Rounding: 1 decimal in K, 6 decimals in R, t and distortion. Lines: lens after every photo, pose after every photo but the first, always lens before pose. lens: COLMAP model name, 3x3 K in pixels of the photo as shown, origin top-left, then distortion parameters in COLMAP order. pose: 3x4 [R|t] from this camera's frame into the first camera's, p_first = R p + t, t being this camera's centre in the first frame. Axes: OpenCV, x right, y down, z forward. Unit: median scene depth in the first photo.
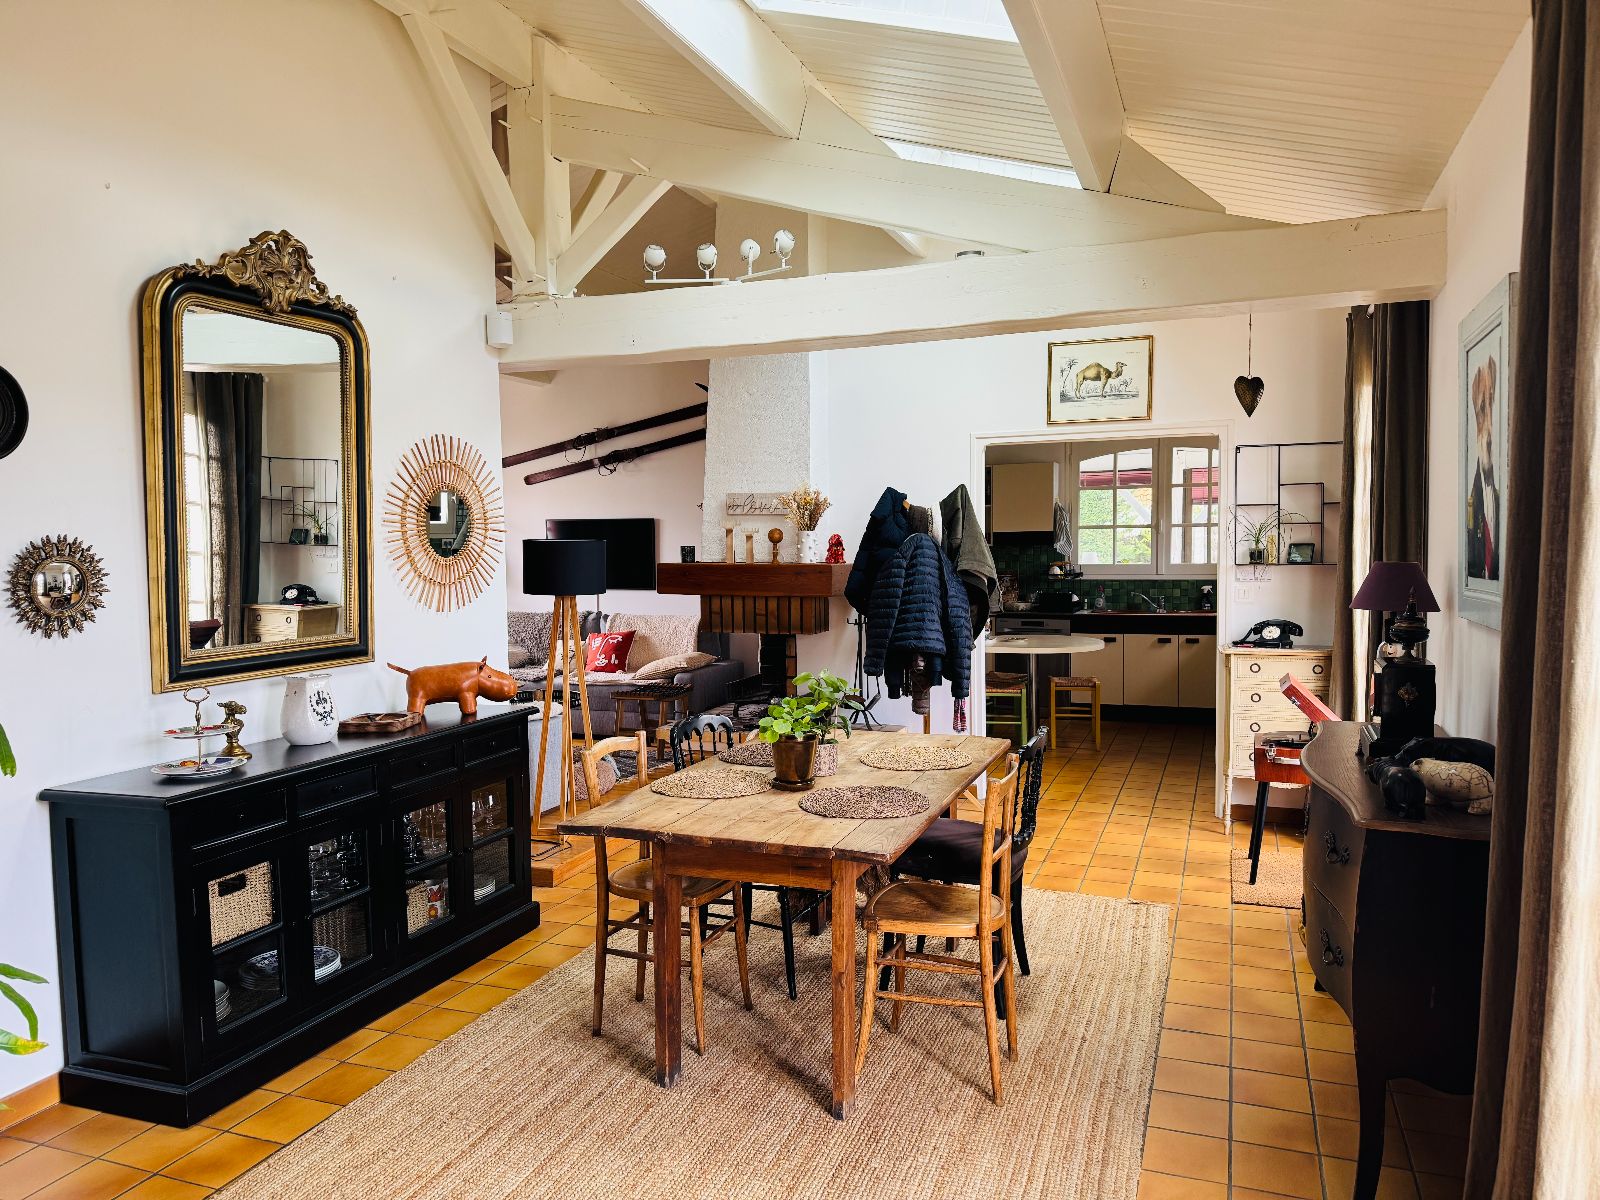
lens RADIAL K [[1136.3, 0, 800.0], [0, 1136.3, 600.0], [0, 0, 1]] dist [-0.003102, -0.002231]
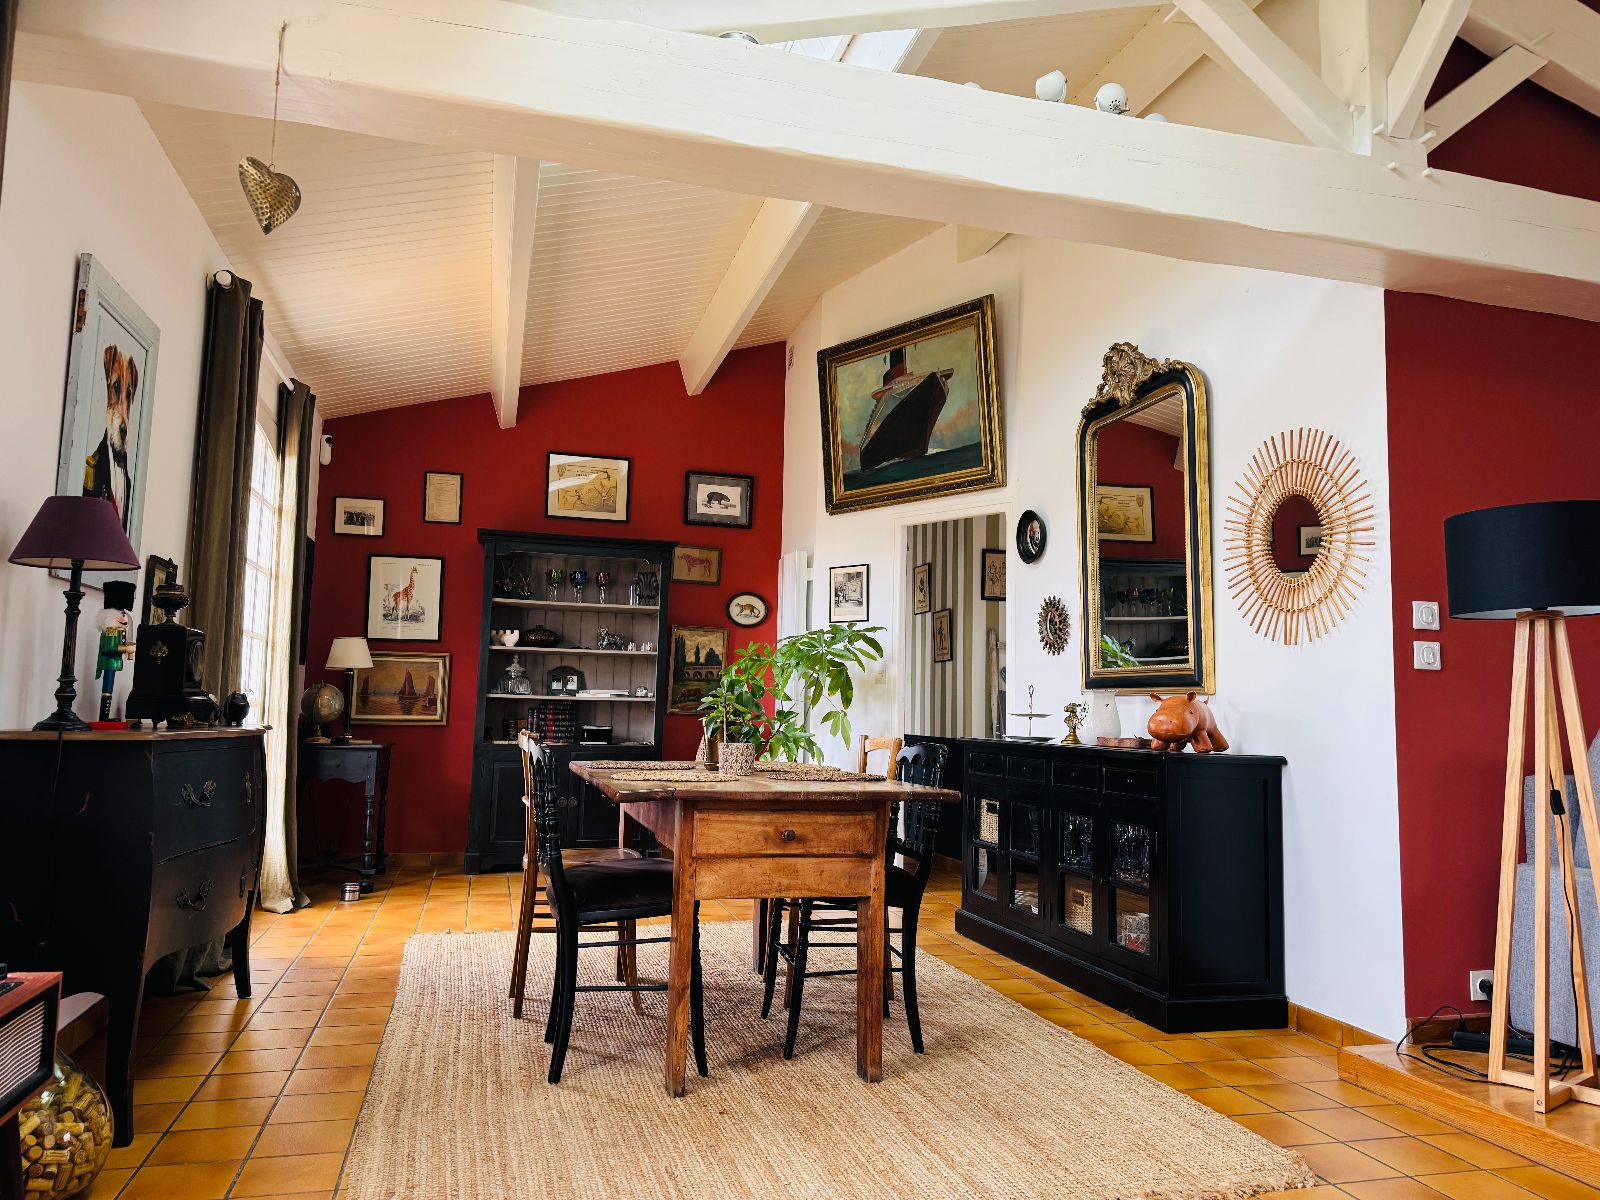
lens RADIAL K [[1136.3, 0, 800.0], [0, 1136.3, 600.0], [0, 0, 1]] dist [-0.003102, -0.002231]
pose [[-0.812013, -0.065442, -0.579959, 0.514897], [-0.047208, 0.997802, -0.046493, 0.037253], [0.581727, -0.010374, -0.813318, 1.680963]]
